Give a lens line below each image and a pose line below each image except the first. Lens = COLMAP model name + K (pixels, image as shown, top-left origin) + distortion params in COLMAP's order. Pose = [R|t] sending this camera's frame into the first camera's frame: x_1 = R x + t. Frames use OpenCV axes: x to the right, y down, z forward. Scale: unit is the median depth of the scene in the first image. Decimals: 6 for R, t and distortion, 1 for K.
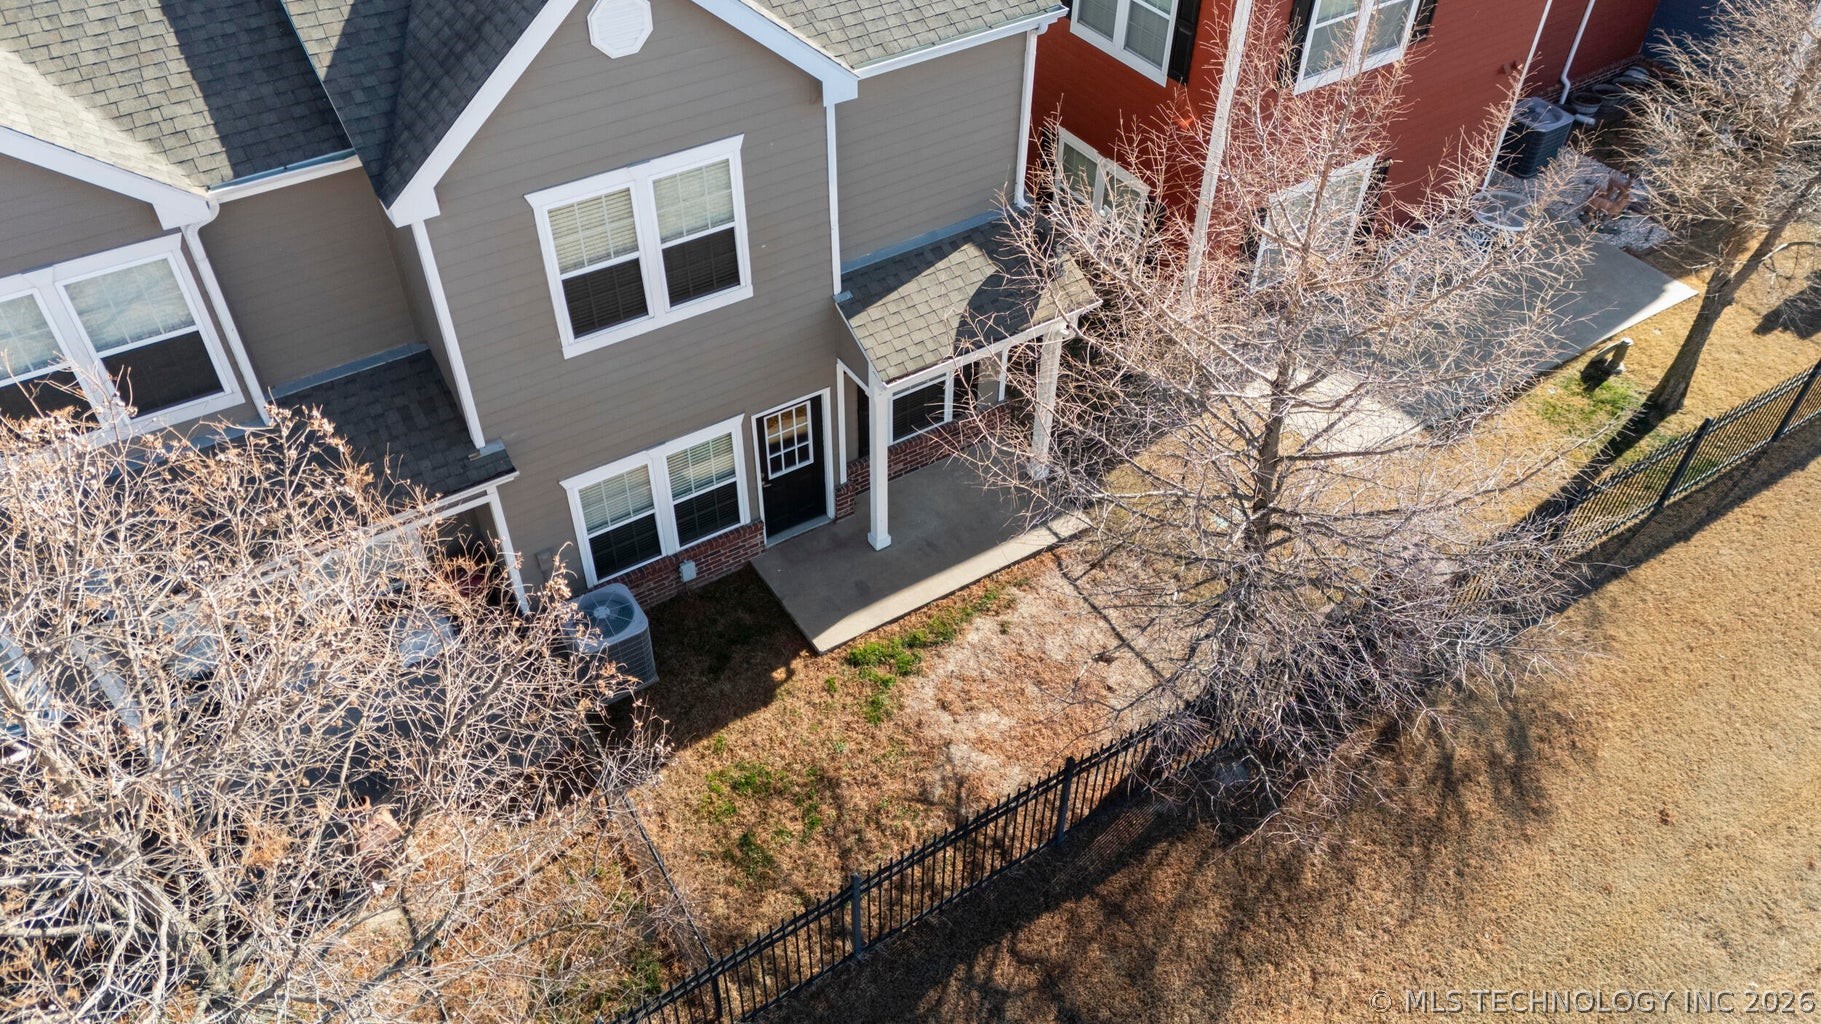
lens RADIAL K [[1339.9, 0, 915.5], [0, 1339.9, 506.0], [0, 0, 1]] dist [0.038865, -0.014234]
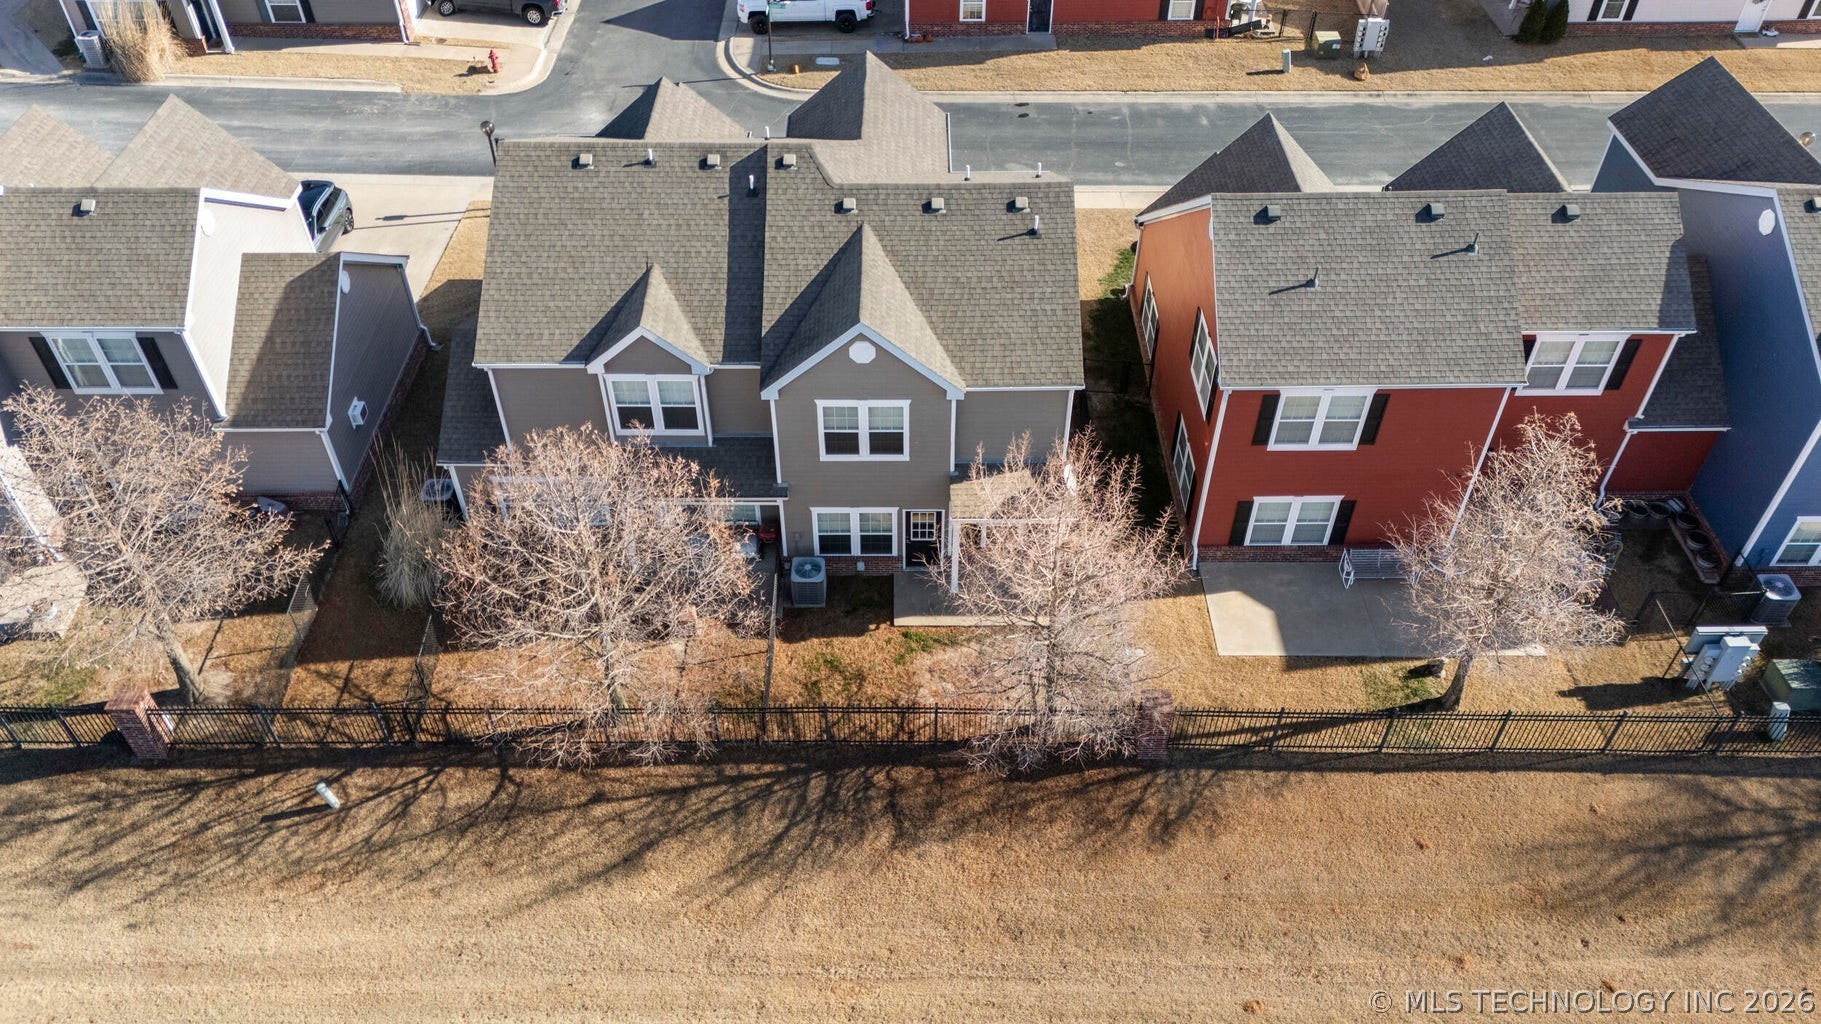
lens RADIAL K [[1339.9, 0, 906.4], [0, 1339.9, 511.6], [0, 0, 1]] dist [0.038865, -0.014234]
pose [[0.844792, 0.362756, -0.393363, 0.763992], [-0.364697, 0.928274, 0.072819, -0.233651], [0.391565, 0.081942, 0.916495, -1.010076]]
